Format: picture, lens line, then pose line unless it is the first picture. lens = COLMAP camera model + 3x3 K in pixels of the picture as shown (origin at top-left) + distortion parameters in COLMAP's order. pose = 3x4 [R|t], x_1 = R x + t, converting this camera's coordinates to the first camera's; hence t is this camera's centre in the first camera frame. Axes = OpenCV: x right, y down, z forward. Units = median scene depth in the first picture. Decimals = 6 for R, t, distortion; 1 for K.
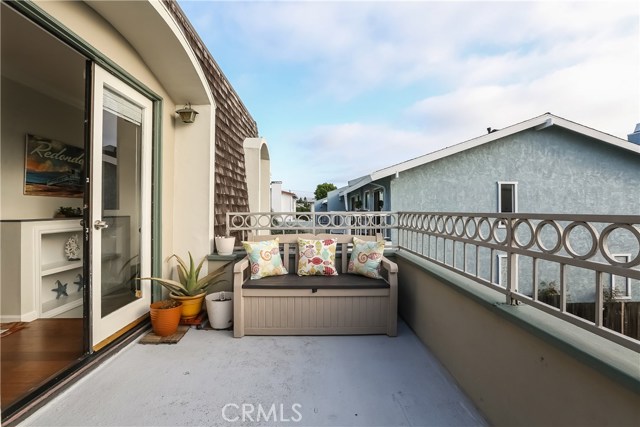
lens RADIAL K [[297.0, 0, 320.0], [0, 297.0, 207.3], [0, 0, 1]] dist [-0.031891, 0.014396]
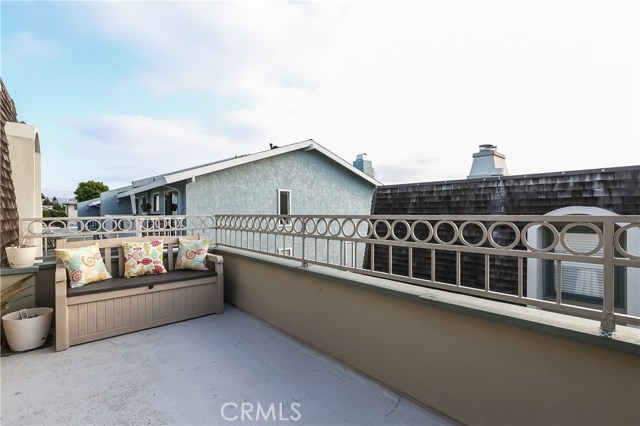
lens RADIAL K [[297.0, 0, 321.2], [0, 297.0, 211.0], [0, 0, 1]] dist [-0.031891, 0.014396]
pose [[0.761795, -0.004326, 0.647804, -0.233841], [0.001985, 0.999989, 0.004343, -0.004705], [-0.647816, -0.002023, 0.761794, -0.230961]]
